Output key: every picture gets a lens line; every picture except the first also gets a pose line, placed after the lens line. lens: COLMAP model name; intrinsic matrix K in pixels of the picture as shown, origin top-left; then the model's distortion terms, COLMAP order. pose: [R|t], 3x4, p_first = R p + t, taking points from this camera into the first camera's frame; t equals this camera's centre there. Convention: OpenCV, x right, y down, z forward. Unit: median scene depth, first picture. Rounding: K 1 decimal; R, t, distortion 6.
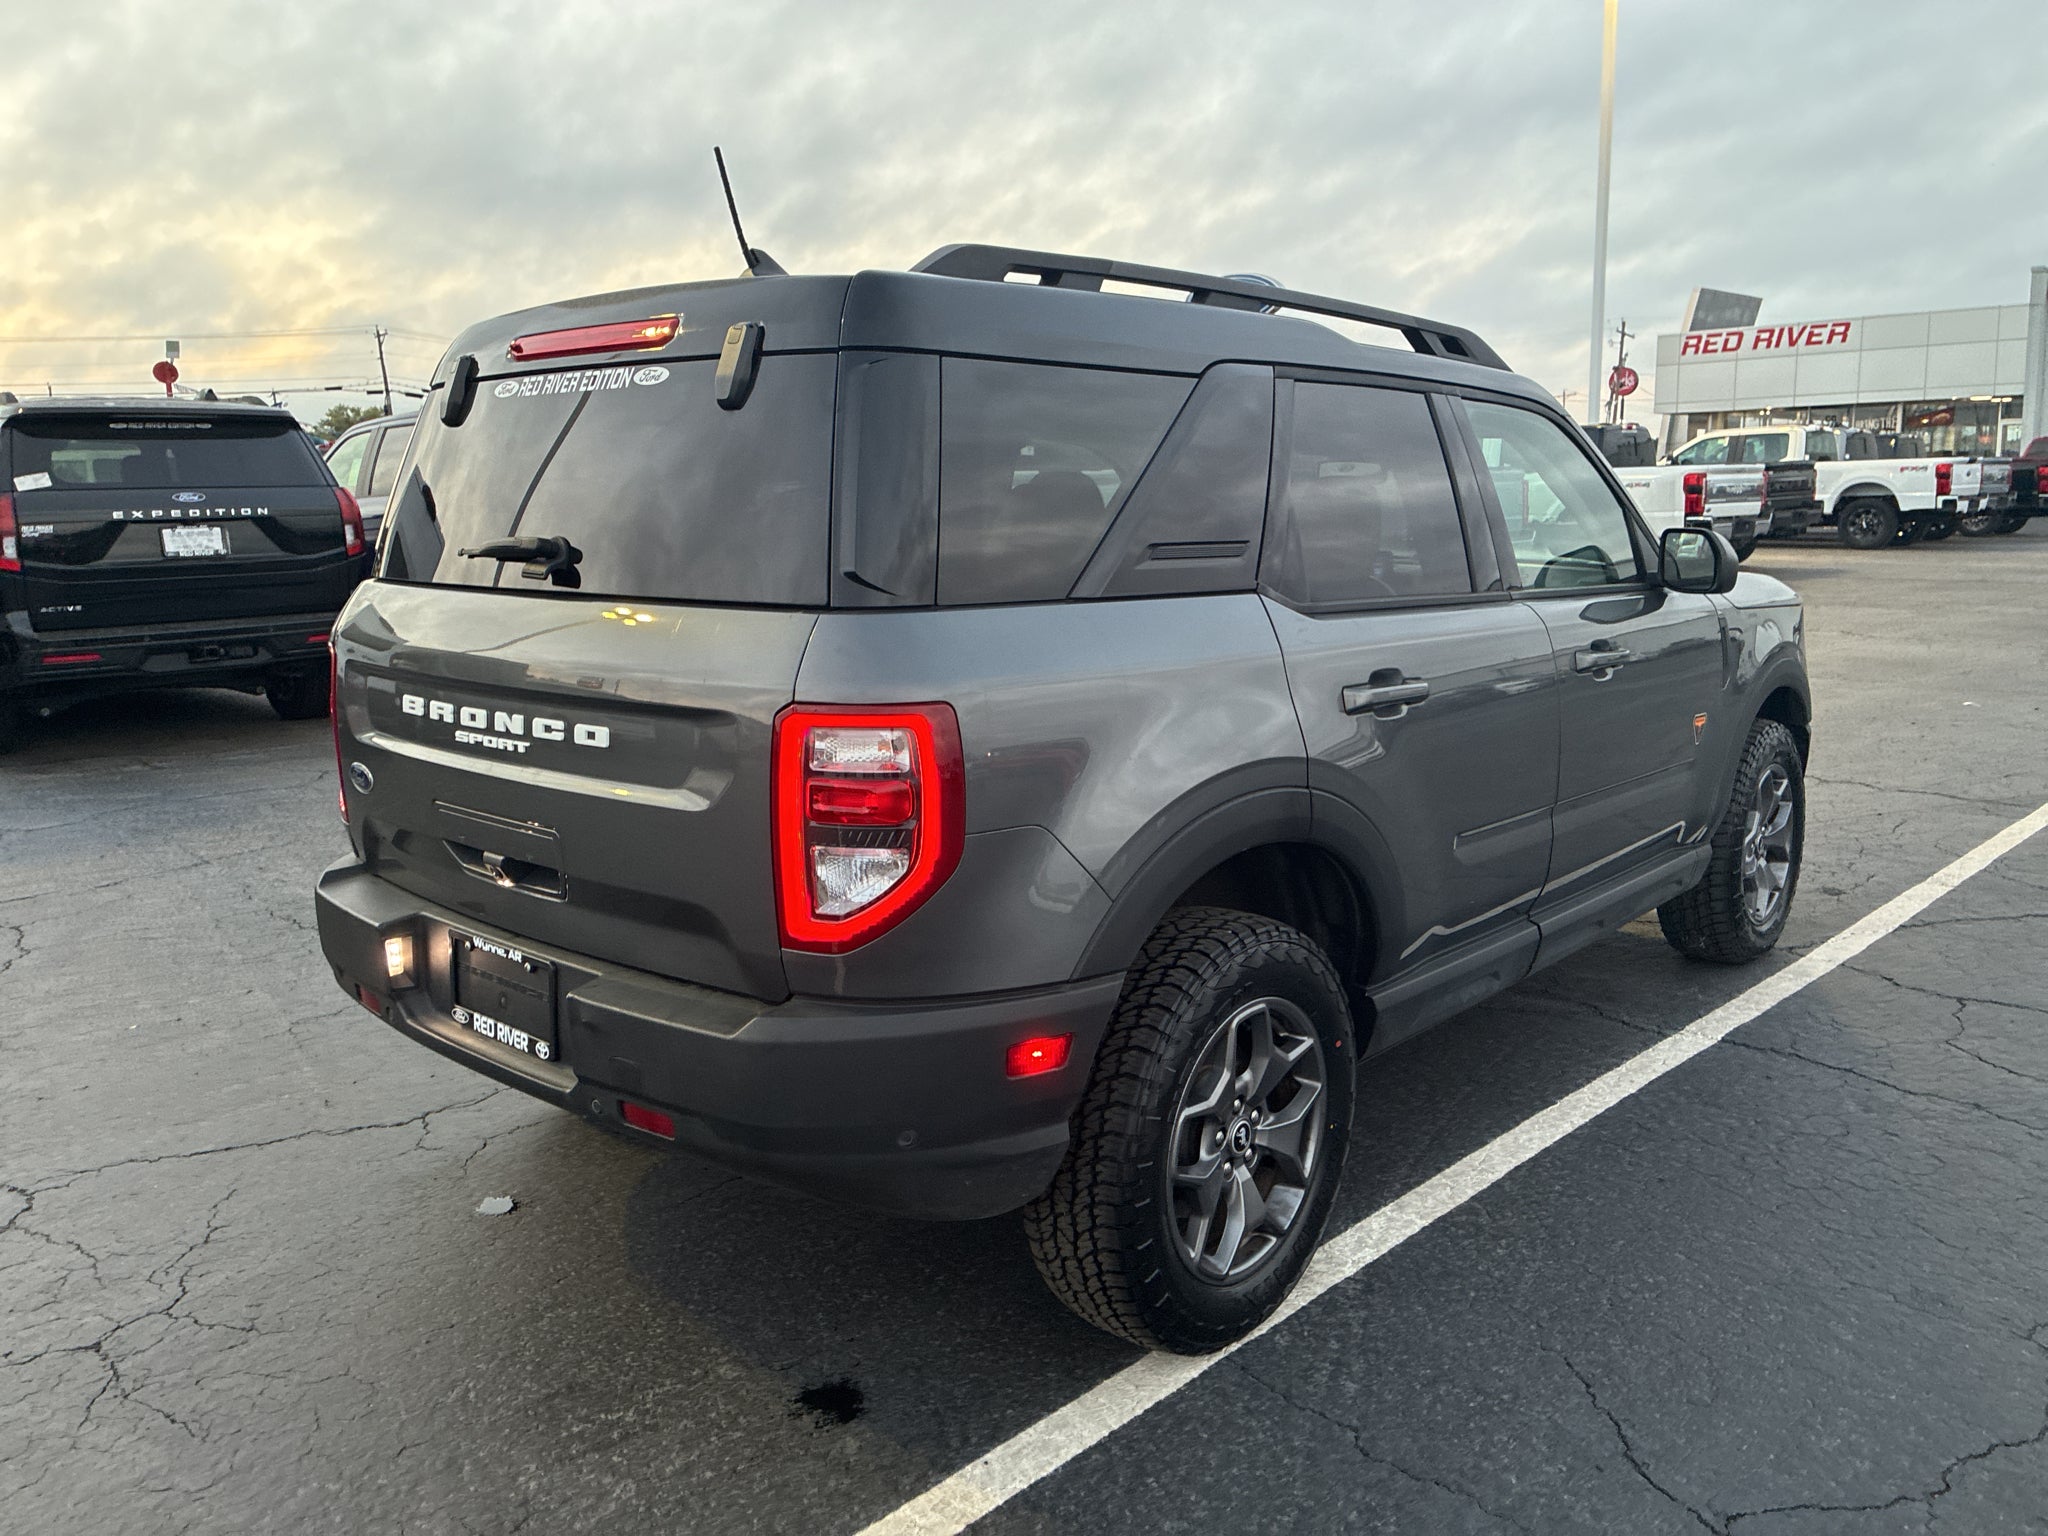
lens RADIAL K [[1560.0, 0, 1023.0], [0, 1560.0, 774.7], [0, 0, 1]] dist [-0.007243, -0.010955]
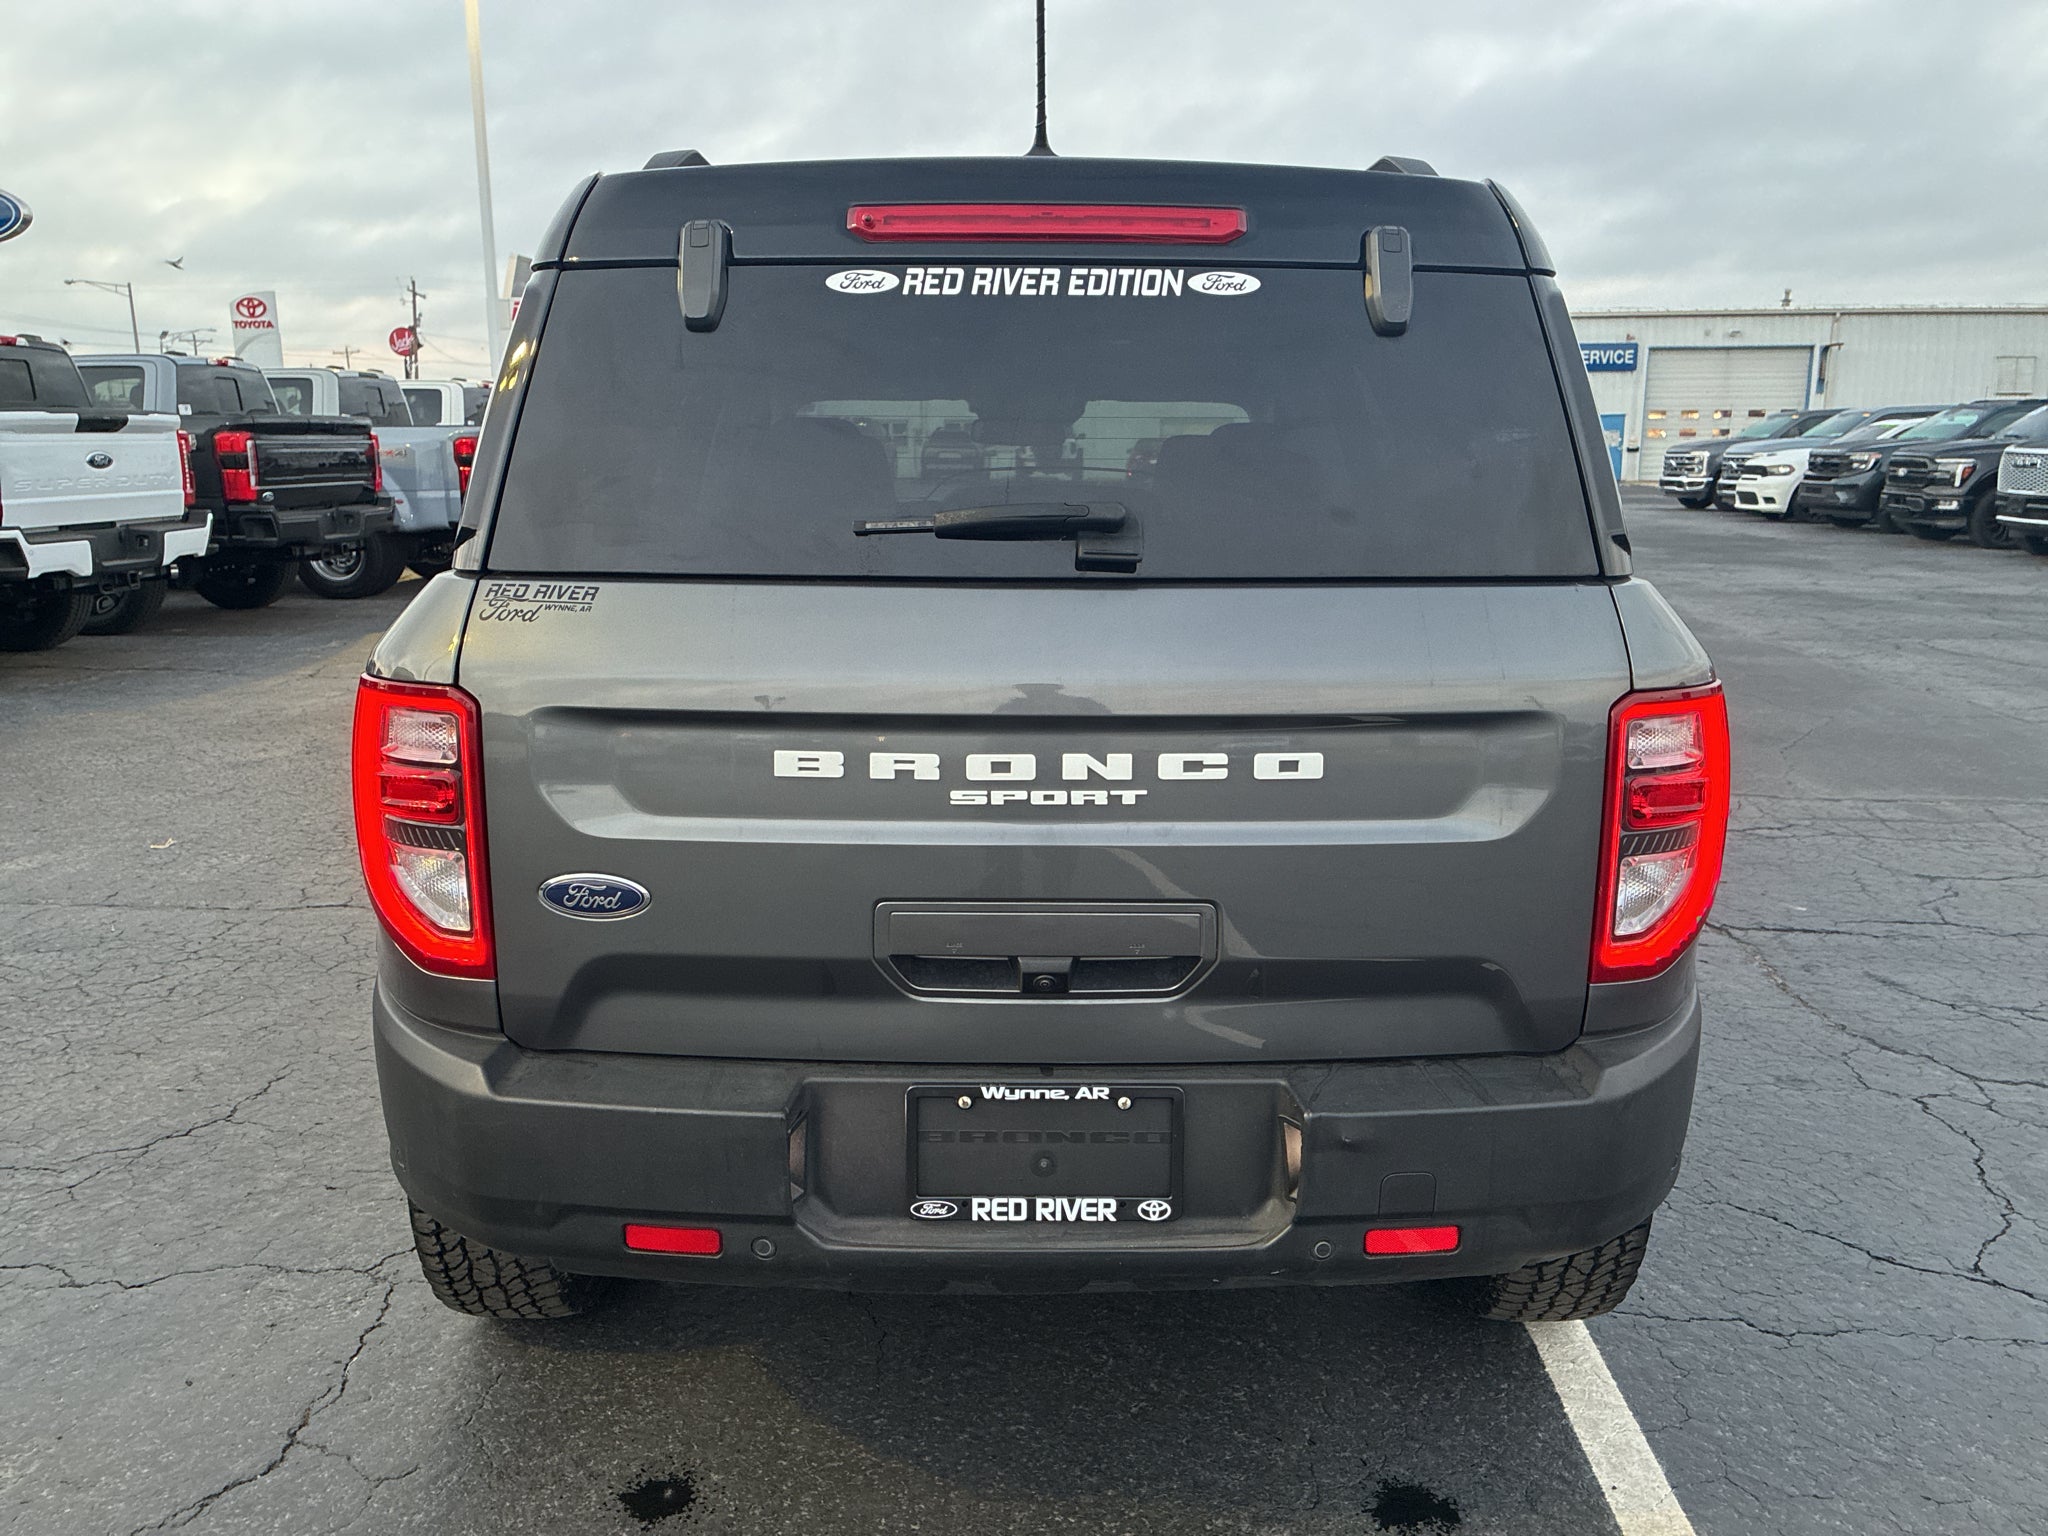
lens RADIAL K [[1560.0, 0, 1016.7], [0, 1560.0, 758.6], [0, 0, 1]] dist [-0.007243, -0.010955]
pose [[0.748463, -0.117217, 0.652735, -0.797817], [0.107946, 0.992663, 0.054483, -0.077286], [-0.654332, 0.029682, 0.755624, 0.485099]]
